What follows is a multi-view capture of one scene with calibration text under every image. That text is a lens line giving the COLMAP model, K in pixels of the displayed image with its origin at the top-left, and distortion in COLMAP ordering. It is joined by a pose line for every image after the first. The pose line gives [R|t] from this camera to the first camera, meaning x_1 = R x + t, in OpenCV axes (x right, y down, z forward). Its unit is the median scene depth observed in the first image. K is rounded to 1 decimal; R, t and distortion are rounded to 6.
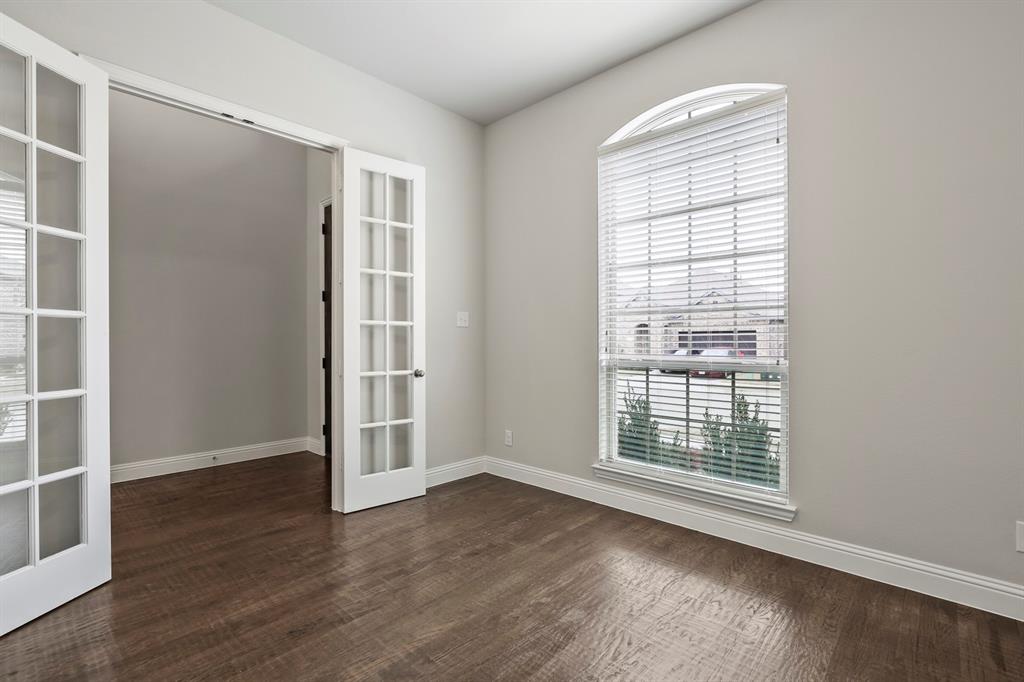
lens RADIAL K [[468.0, 0, 516.2], [0, 468.0, 340.2], [0, 0, 1]] dist [-0.011551, 0.002546]
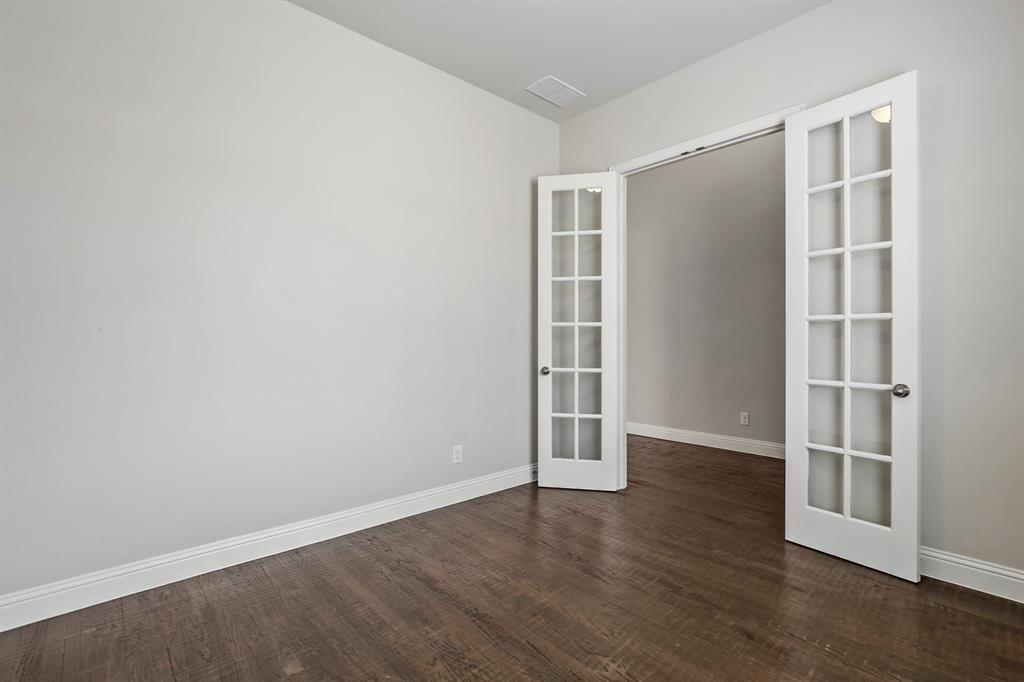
lens RADIAL K [[468.0, 0, 516.4], [0, 468.0, 341.6], [0, 0, 1]] dist [-0.011551, 0.002546]
pose [[-0.080973, 0.007931, -0.996685, 0.530108], [0.004595, 0.999961, 0.007583, -0.006702], [0.996706, -0.003966, -0.081007, 0.563177]]
